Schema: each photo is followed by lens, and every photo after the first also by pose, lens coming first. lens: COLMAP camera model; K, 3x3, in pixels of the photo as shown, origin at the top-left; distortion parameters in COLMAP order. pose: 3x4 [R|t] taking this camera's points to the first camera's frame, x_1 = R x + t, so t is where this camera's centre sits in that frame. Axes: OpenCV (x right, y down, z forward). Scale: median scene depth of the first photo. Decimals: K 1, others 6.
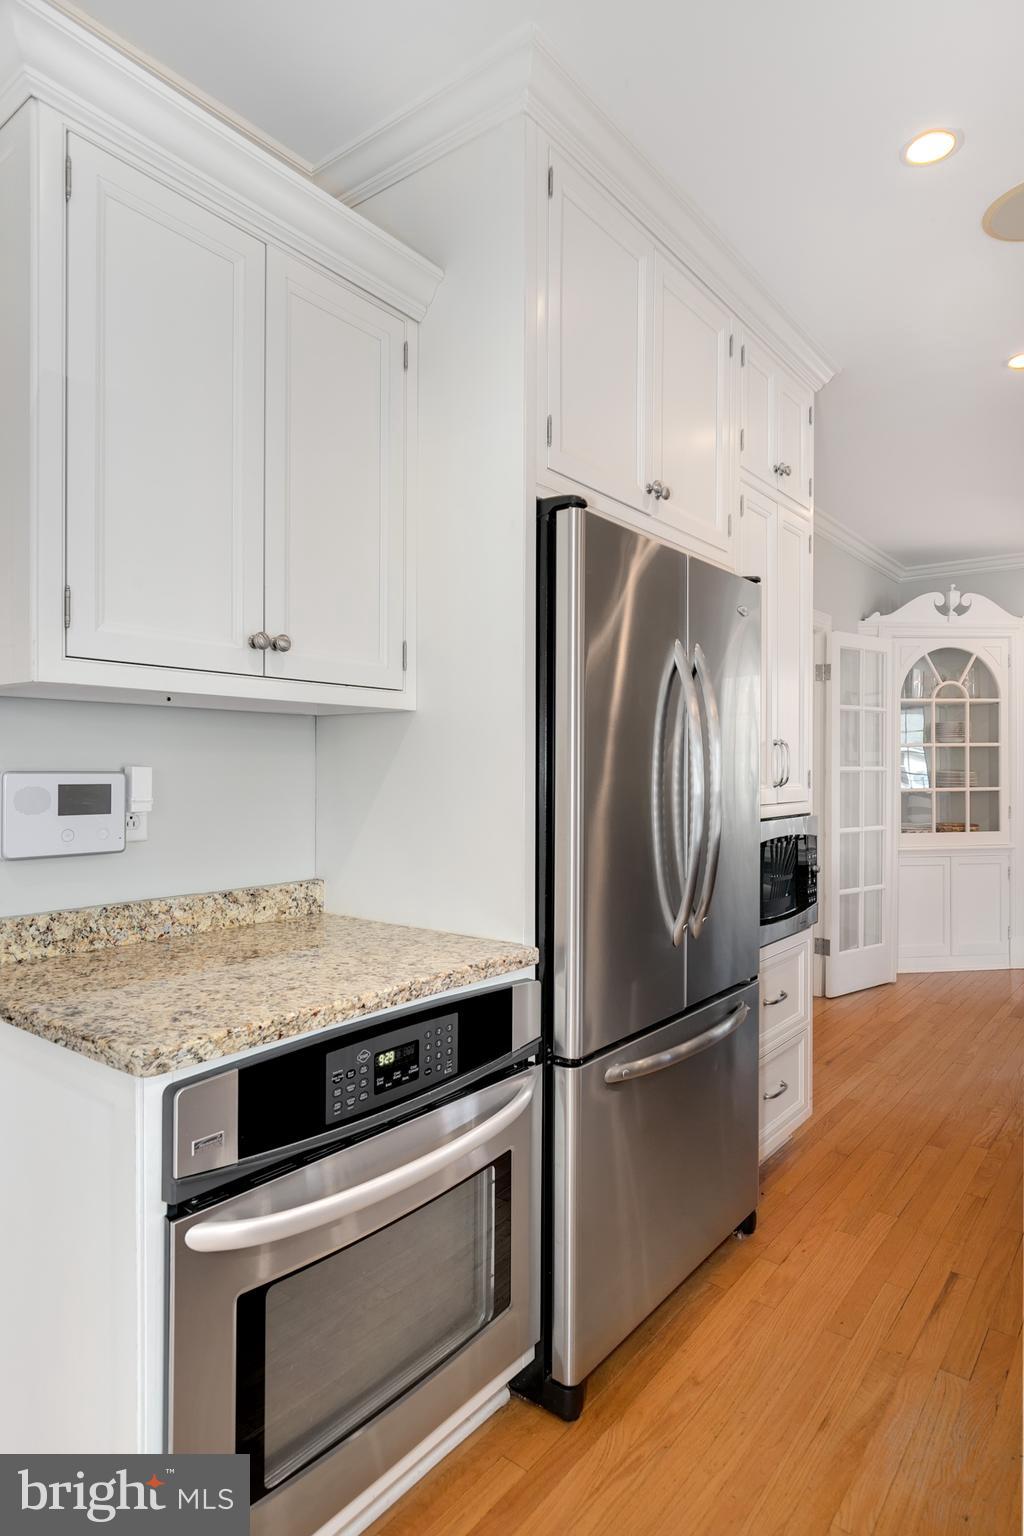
lens RADIAL K [[866.8, 0, 512.0], [0, 866.8, 768.0], [0, 0, 1]] dist [0.001243, 0.001143]
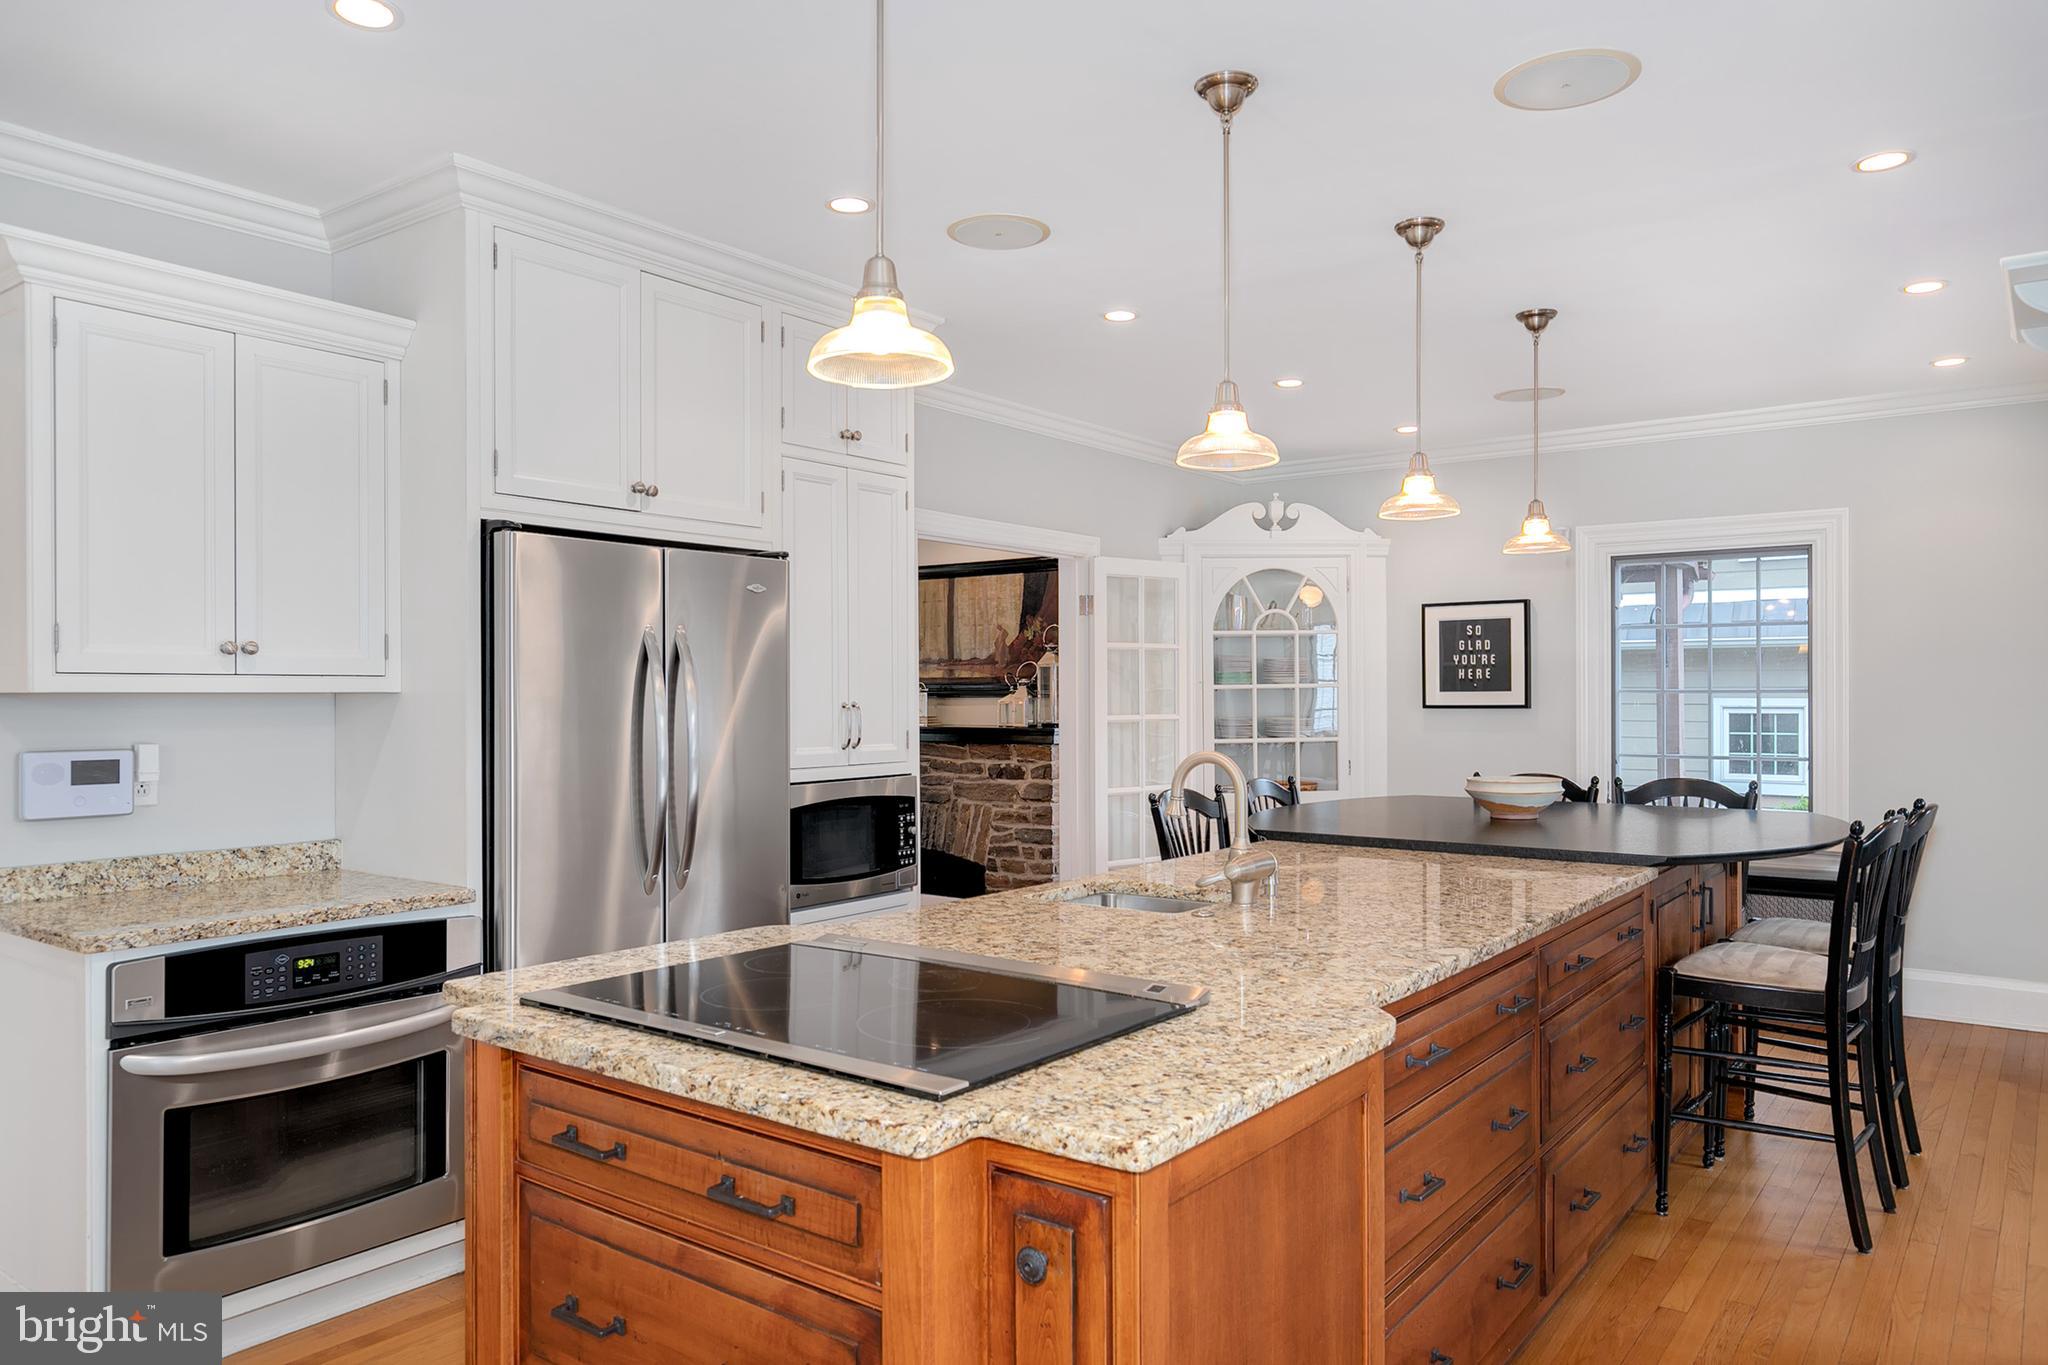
lens RADIAL K [[1354.7, 0, 1030.5], [0, 1354.7, 695.3], [0, 0, 1]] dist [0.000563, 0.003528]
pose [[0.999631, -0.005792, 0.026533, 0.828148], [0.005764, 0.999983, 0.001126, -0.071494], [-0.026539, -0.000973, 0.999647, -1.018739]]
